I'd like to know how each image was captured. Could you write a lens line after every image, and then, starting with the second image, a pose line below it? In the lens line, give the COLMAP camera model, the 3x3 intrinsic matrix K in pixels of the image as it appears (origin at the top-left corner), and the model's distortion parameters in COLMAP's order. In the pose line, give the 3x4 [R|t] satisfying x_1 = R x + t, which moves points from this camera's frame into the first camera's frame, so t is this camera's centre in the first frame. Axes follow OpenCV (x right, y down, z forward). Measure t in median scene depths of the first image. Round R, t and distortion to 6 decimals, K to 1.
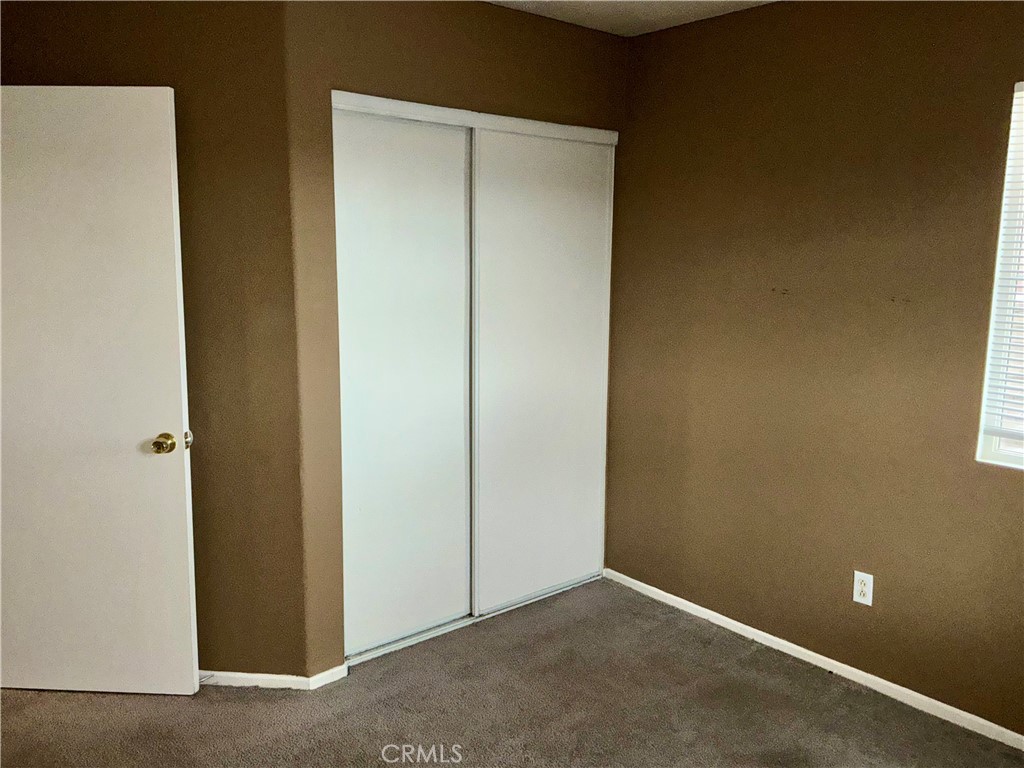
lens RADIAL K [[837.7, 0, 512.0], [0, 837.7, 384.0], [0, 0, 1]] dist [0.142341, -0.269943]
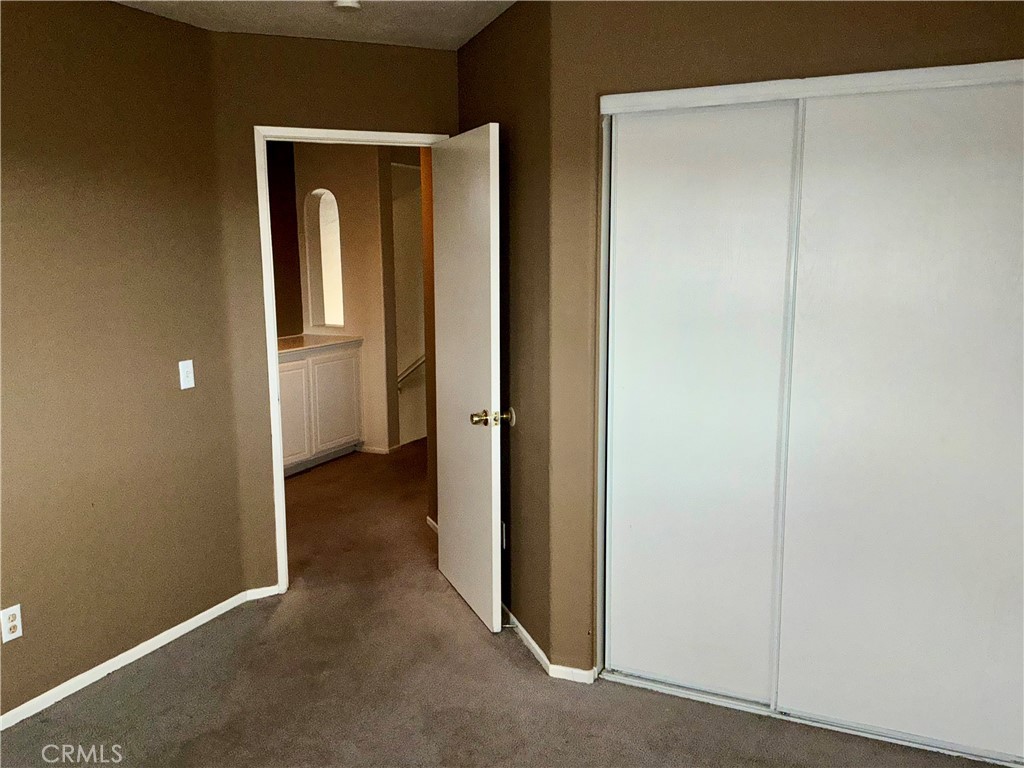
lens RADIAL K [[837.7, 0, 512.0], [0, 837.7, 384.0], [0, 0, 1]] dist [0.142341, -0.269943]
pose [[0.414373, 0.124469, -0.901556, 0.661780], [-0.132358, 0.988314, 0.075613, -0.071345], [0.900431, 0.087996, 0.426005, 0.493548]]
